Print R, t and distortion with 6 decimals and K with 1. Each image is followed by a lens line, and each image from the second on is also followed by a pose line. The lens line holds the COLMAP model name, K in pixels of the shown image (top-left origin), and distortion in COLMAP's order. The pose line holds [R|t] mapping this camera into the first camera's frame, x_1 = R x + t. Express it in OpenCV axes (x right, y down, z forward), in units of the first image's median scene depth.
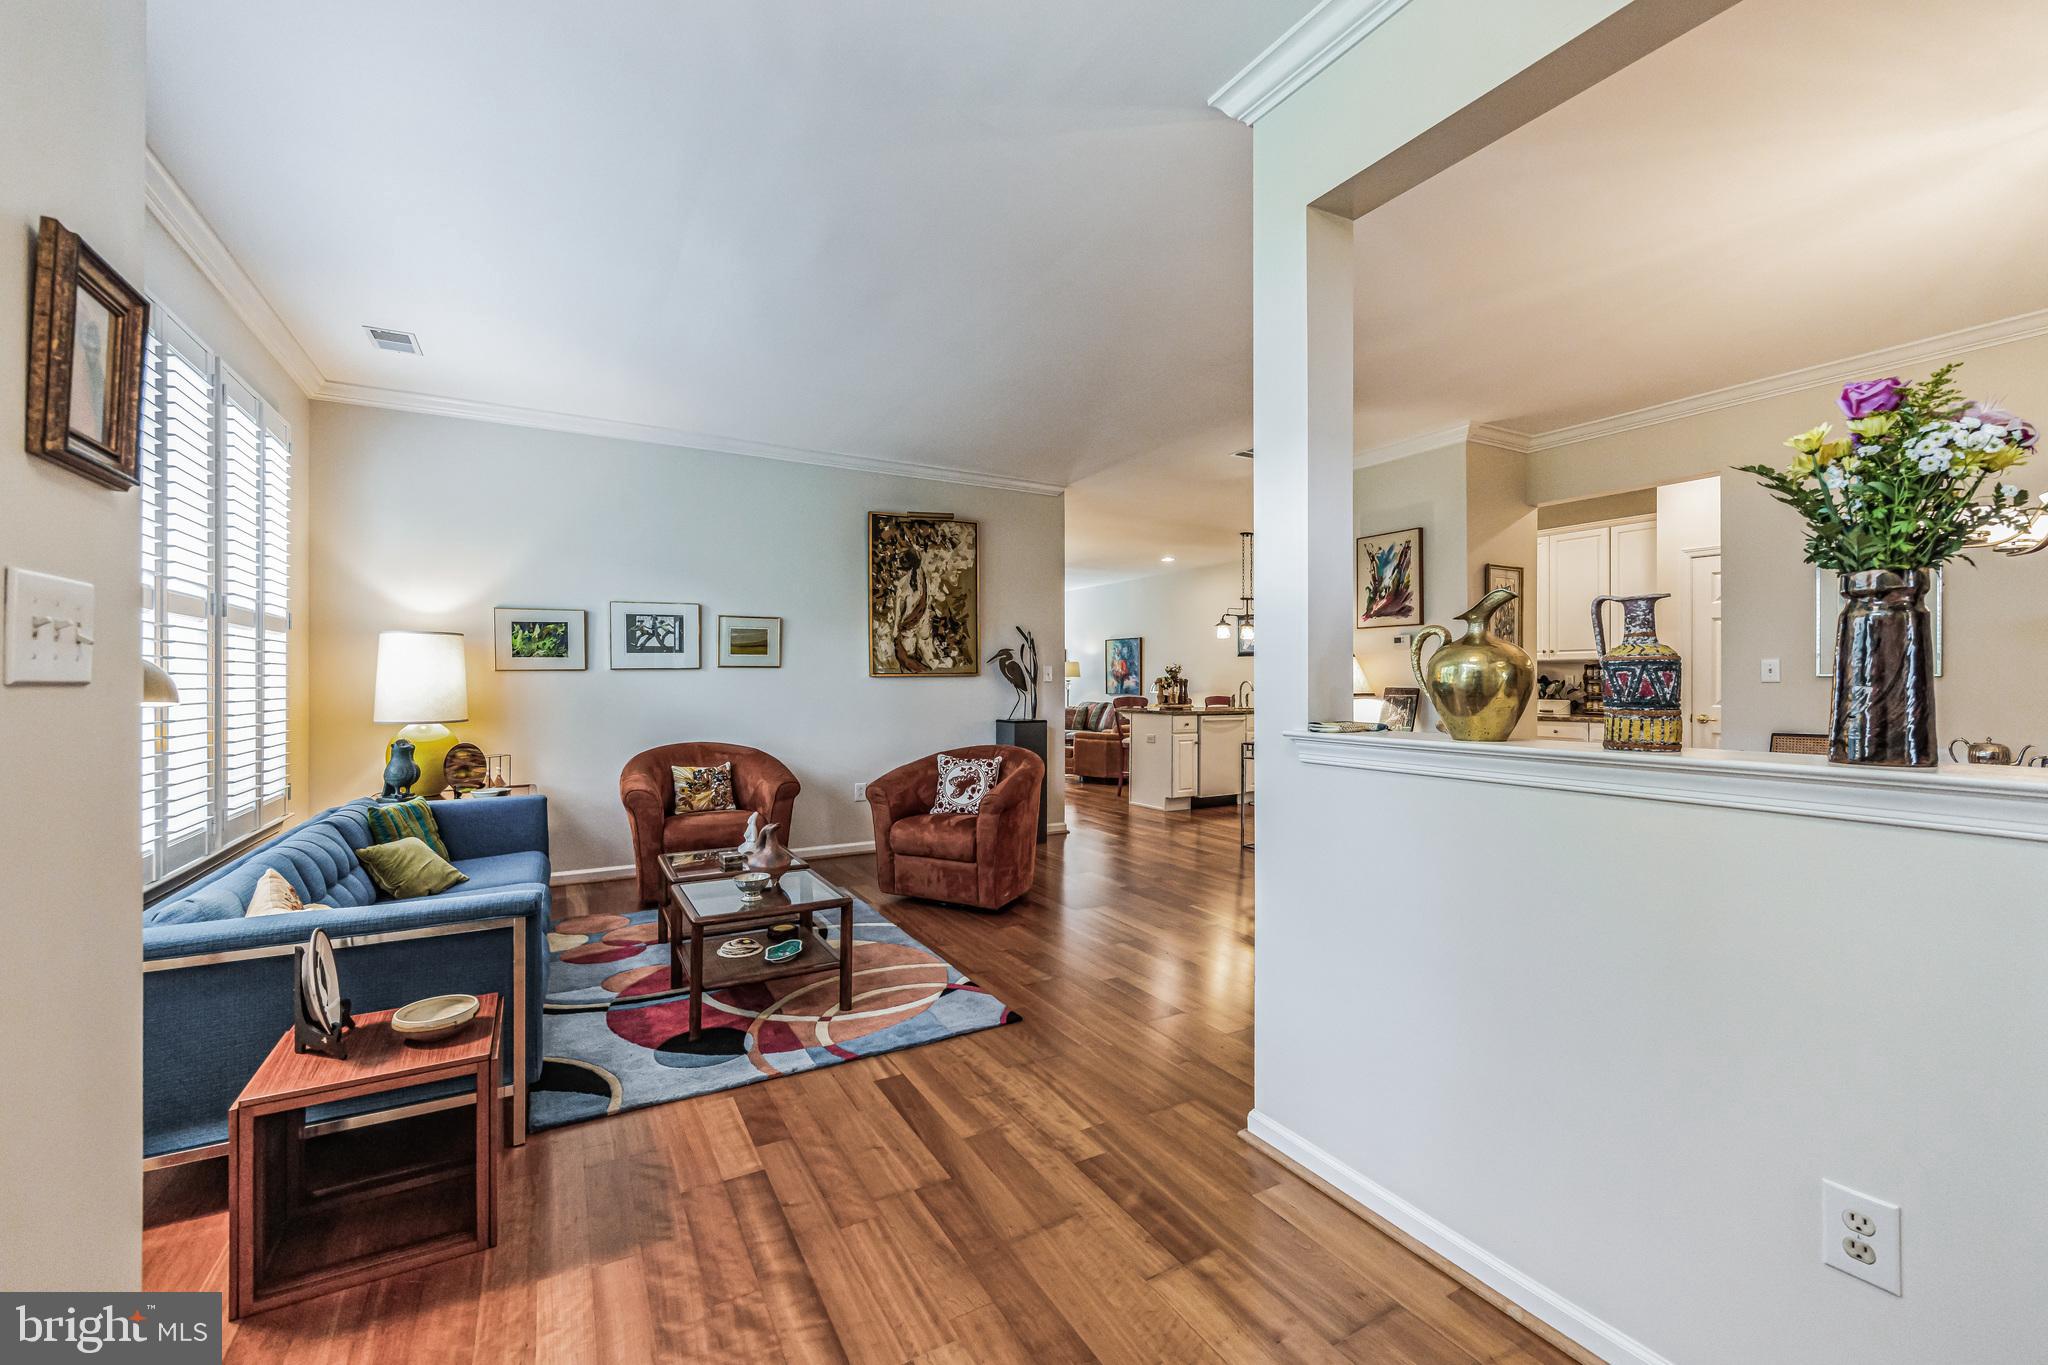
lens RADIAL K [[809.8, 0, 1025.5], [0, 809.8, 673.5], [0, 0, 1]] dist [0.003030, 0.000127]
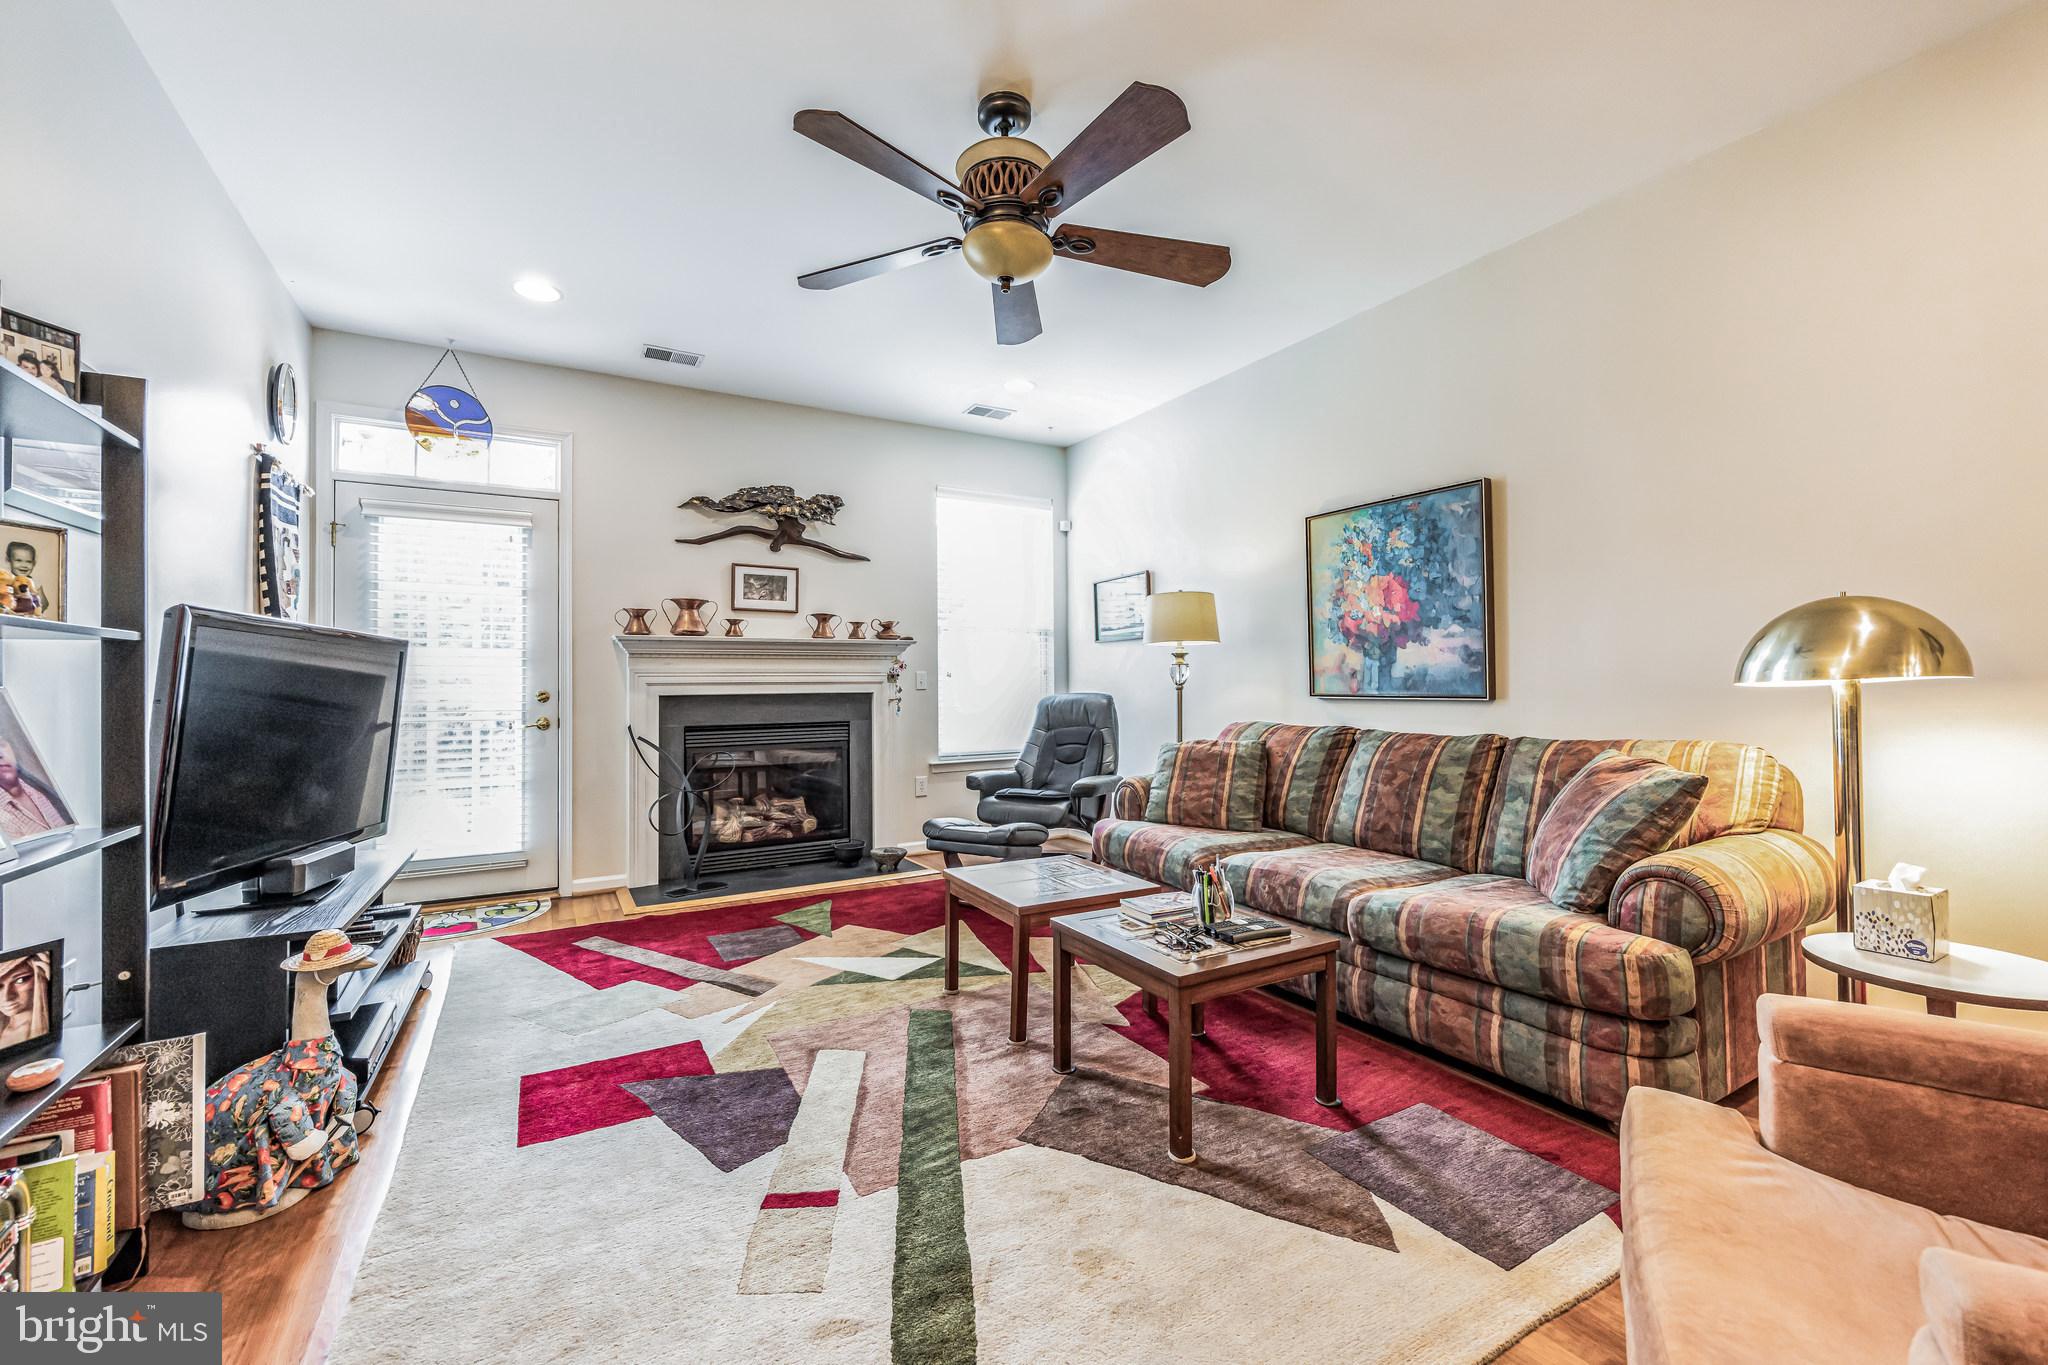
lens RADIAL K [[809.8, 0, 1013.2], [0, 809.8, 669.9], [0, 0, 1]] dist [0.003030, 0.000127]
pose [[0.999995, -0.003305, -0.000166, -0.011271], [0.003302, 0.999923, -0.011935, 0.019716], [0.000206, 0.011934, 0.999929, 0.732272]]
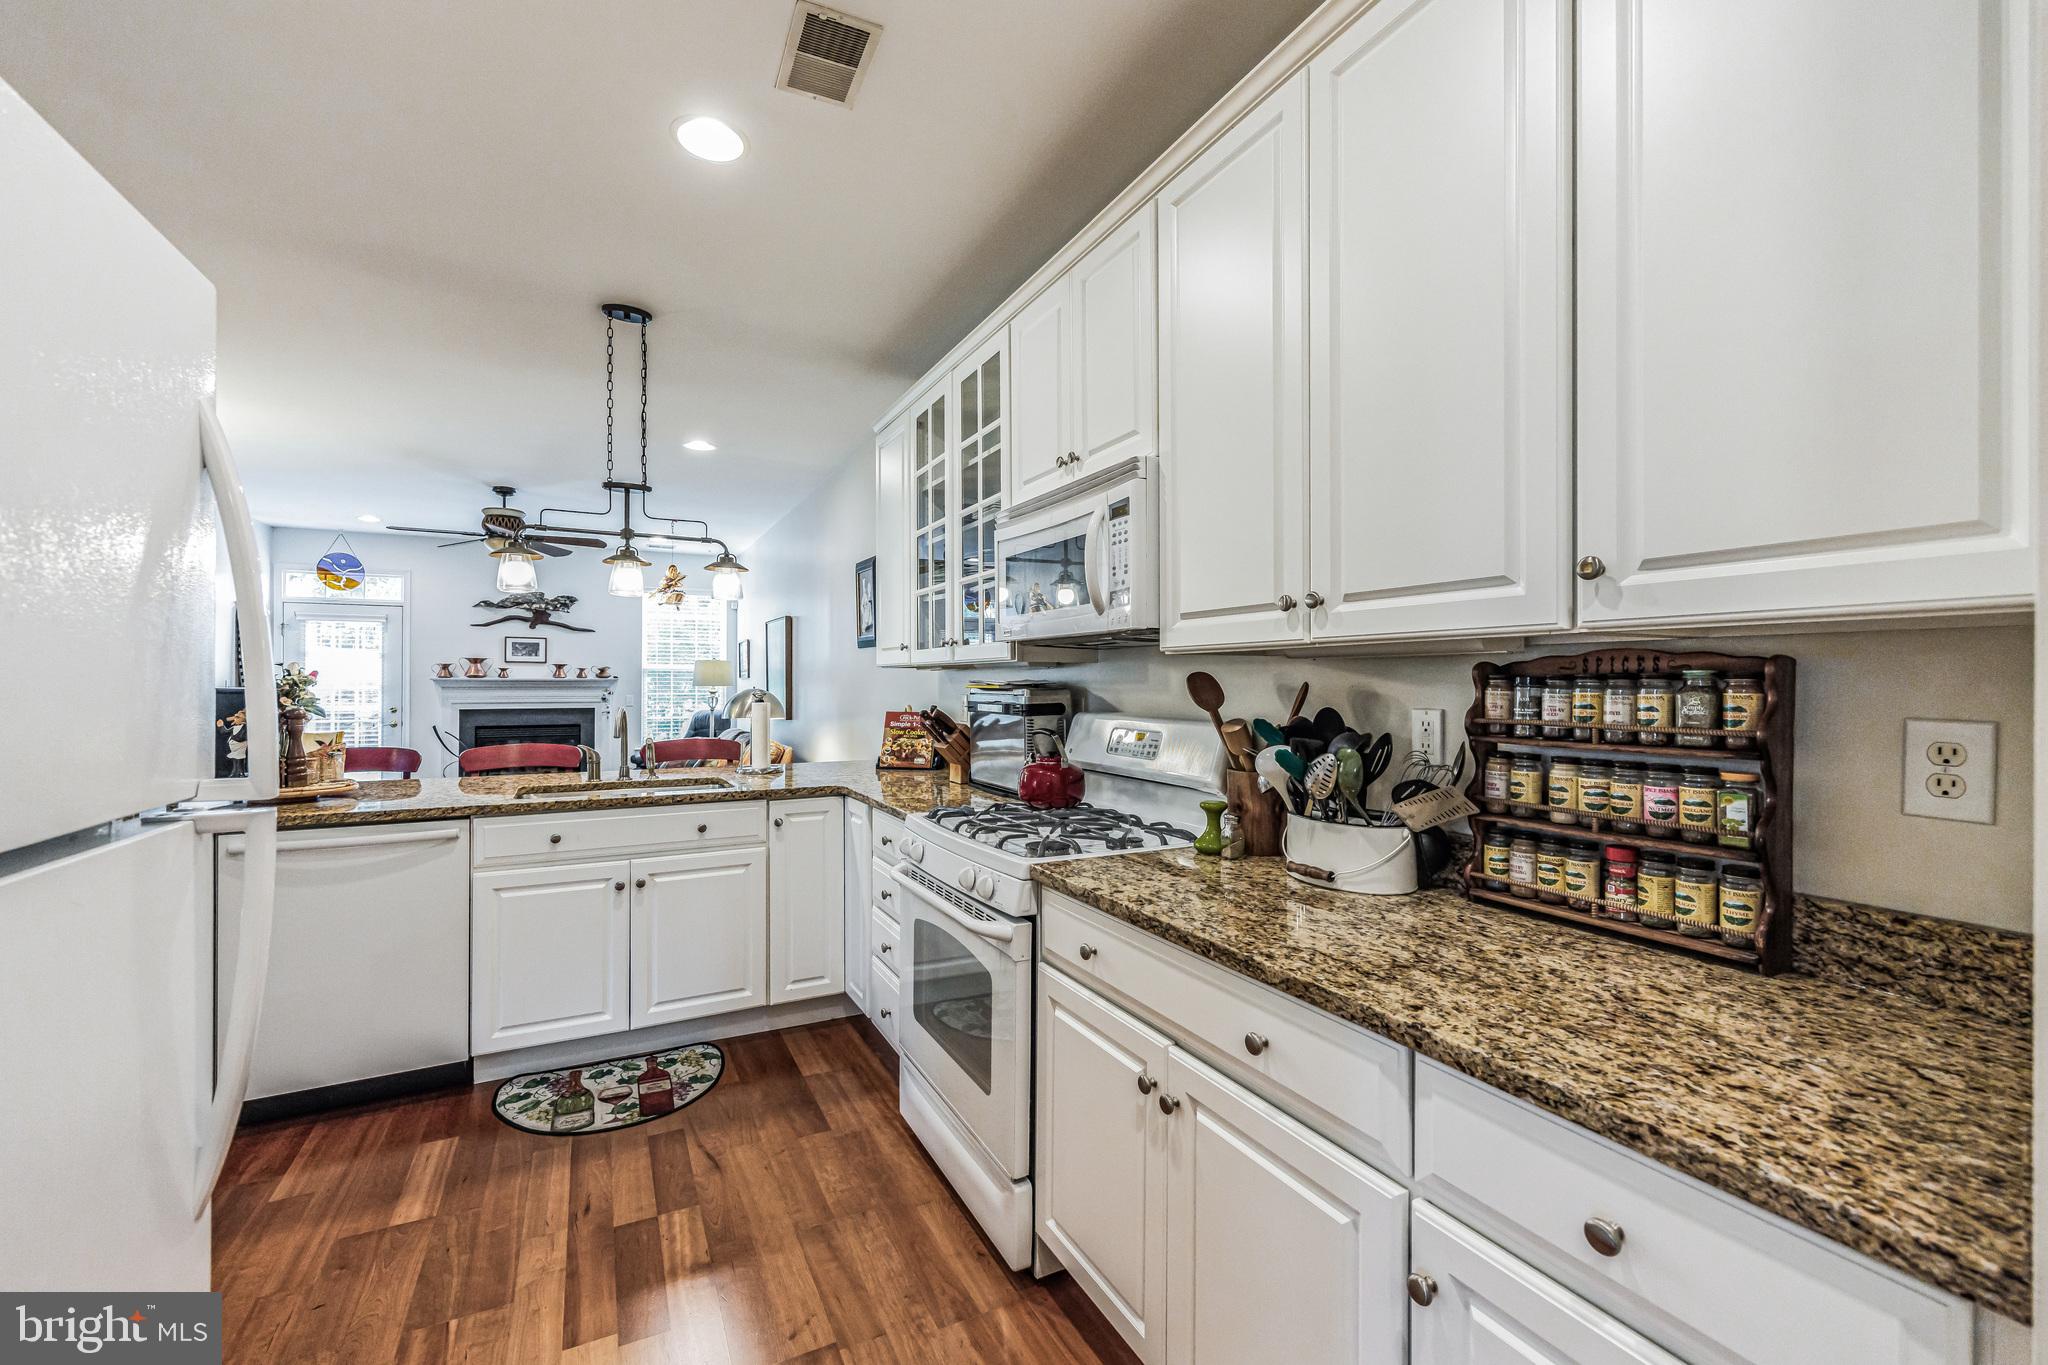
lens RADIAL K [[809.8, 0, 1017.5], [0, 809.8, 682.2], [0, 0, 1]] dist [0.003030, 0.000127]
pose [[0.998740, 0.006157, -0.049799, 0.328783], [-0.005857, 0.999964, 0.006181, -0.003703], [0.049835, -0.005881, 0.998740, 0.443873]]
